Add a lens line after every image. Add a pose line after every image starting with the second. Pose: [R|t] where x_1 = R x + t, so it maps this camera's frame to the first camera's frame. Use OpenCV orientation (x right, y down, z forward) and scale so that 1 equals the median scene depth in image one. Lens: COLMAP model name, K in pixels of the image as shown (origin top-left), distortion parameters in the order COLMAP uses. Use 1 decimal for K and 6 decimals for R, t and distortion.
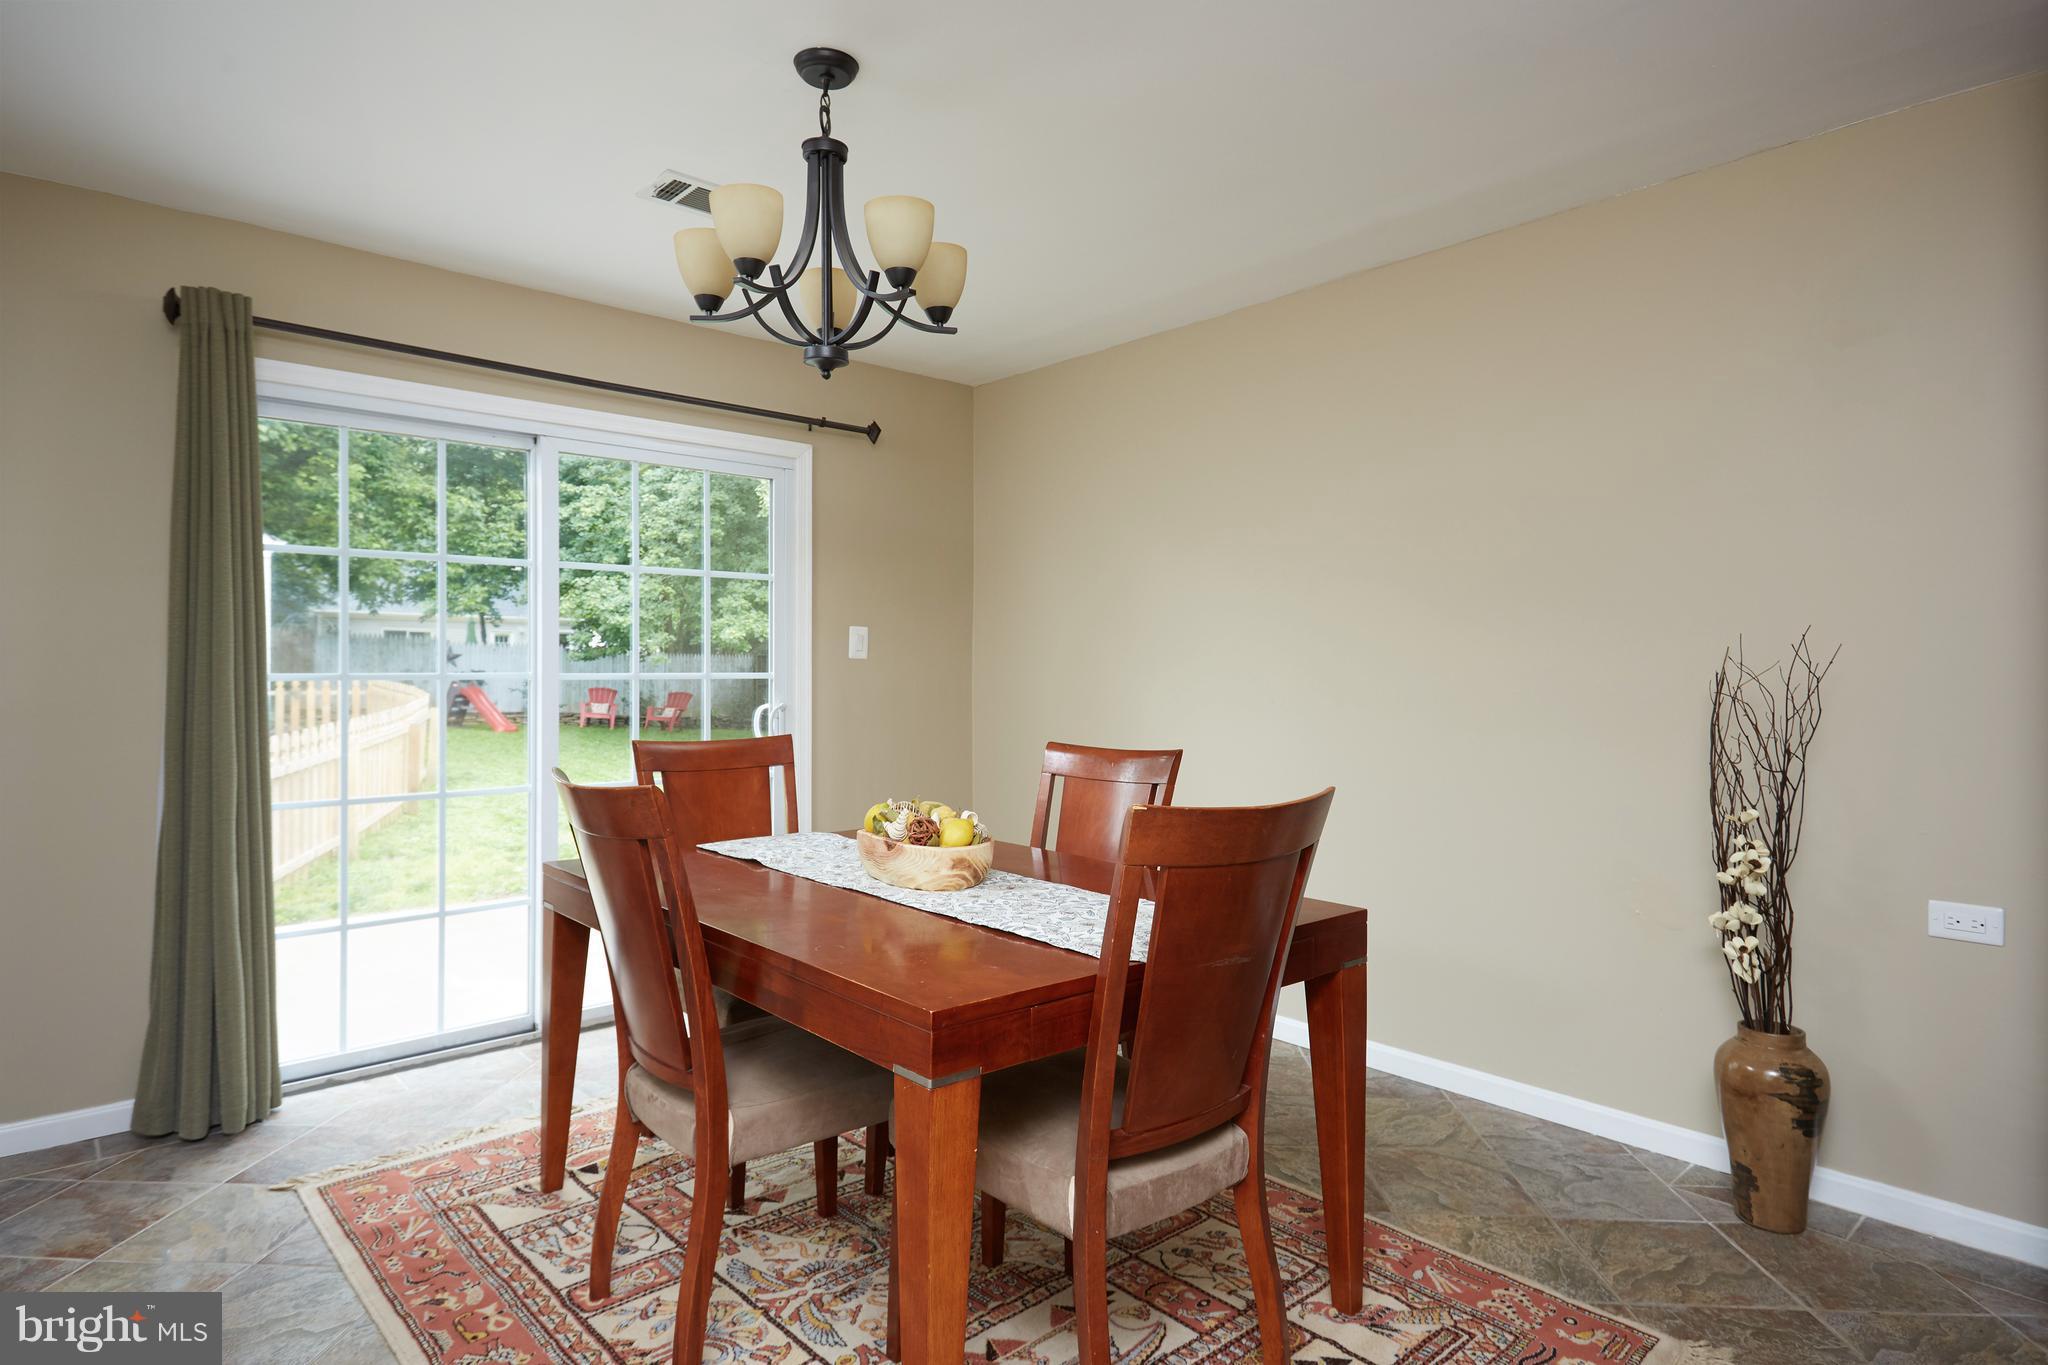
lens RADIAL K [[1113.8, 0, 1024.8], [0, 1113.8, 679.4], [0, 0, 1]] dist [0.004995, 0.000054]
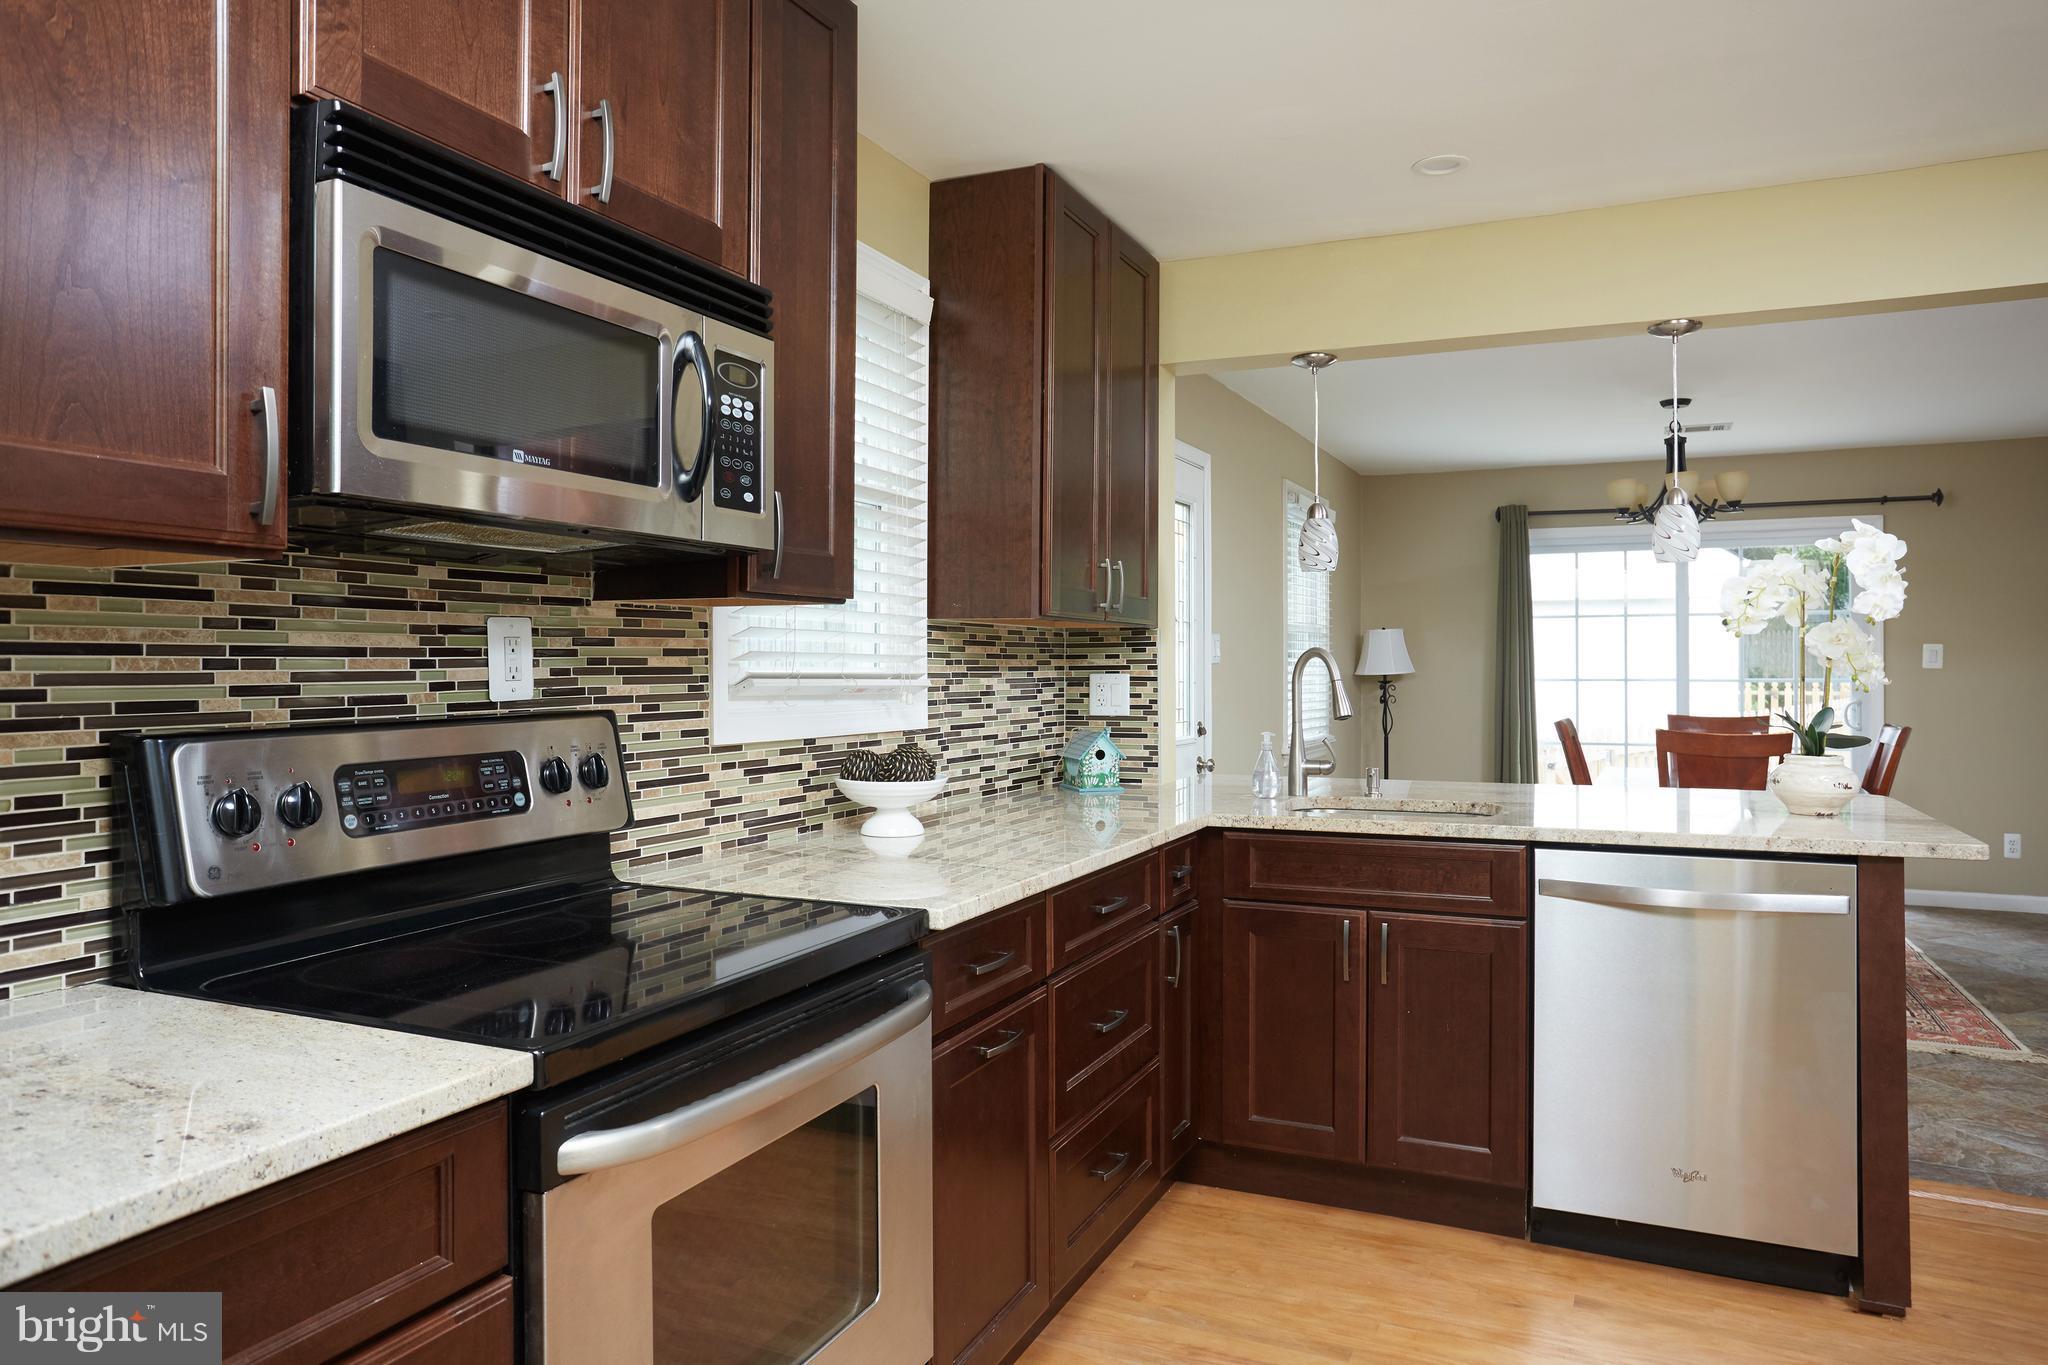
lens RADIAL K [[1319.6, 0, 1033.2], [0, 1319.6, 669.4], [0, 0, 1]] dist [-0.011265, 0.003433]
pose [[0.391773, -0.004285, -0.920052, 0.905532], [-0.003335, 0.999976, -0.006077, -0.005088], [0.920056, 0.005449, 0.391749, -0.615790]]
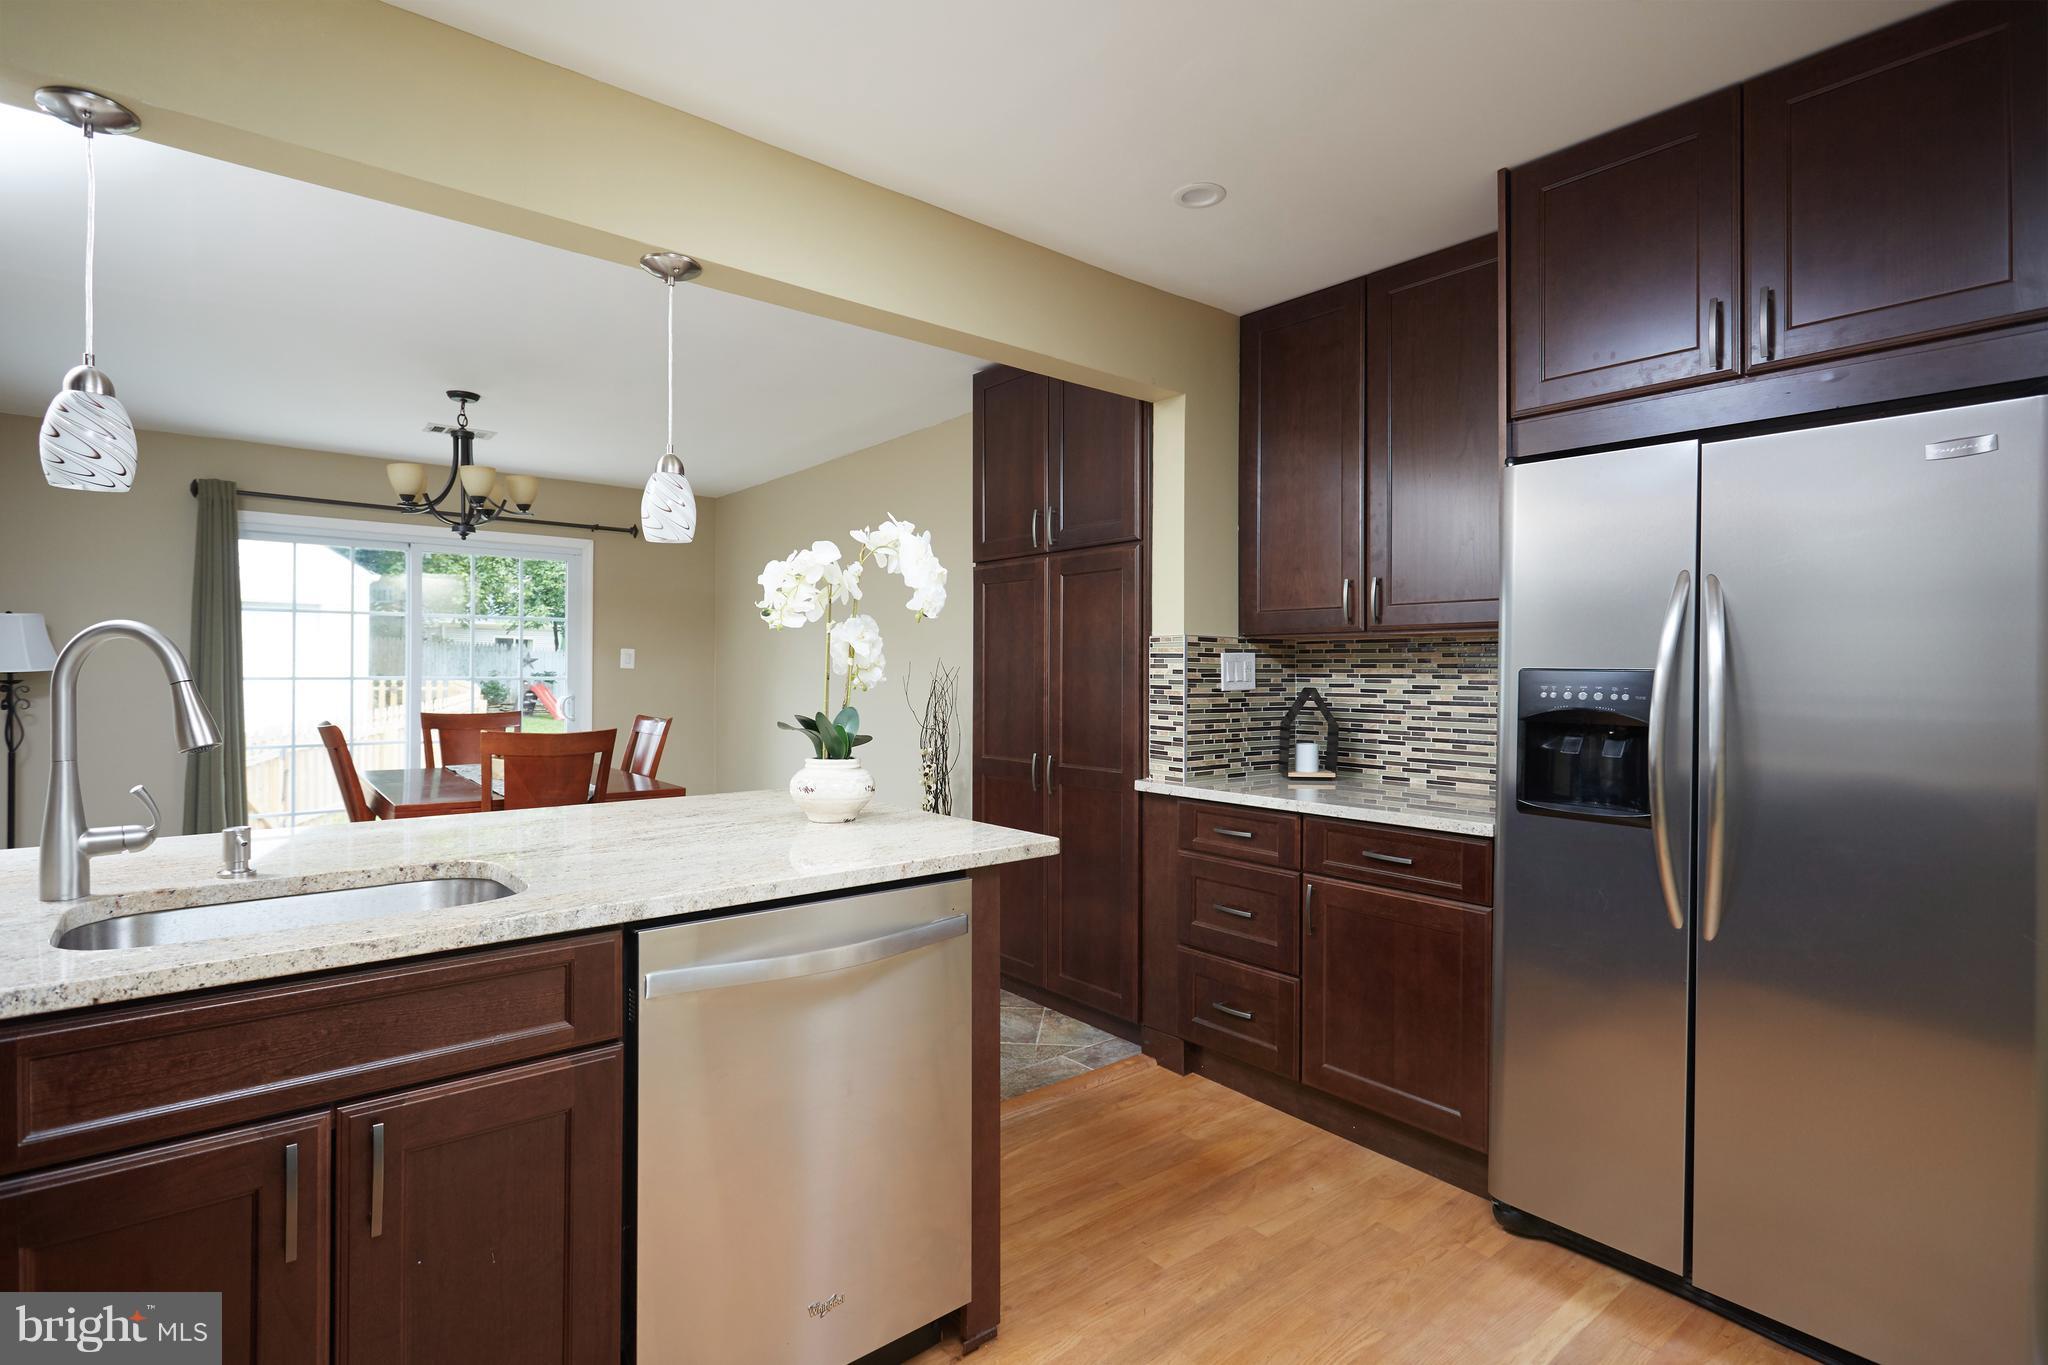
lens RADIAL K [[997.8, 0, 1021.8], [0, 997.8, 672.6], [0, 0, 1]] dist [0.002155, -0.000720]
pose [[0.998415, 0.000272, -0.056286, 0.534999], [-0.000587, 0.999984, -0.005580, -0.005394], [0.056283, 0.005604, 0.998399, -0.449904]]
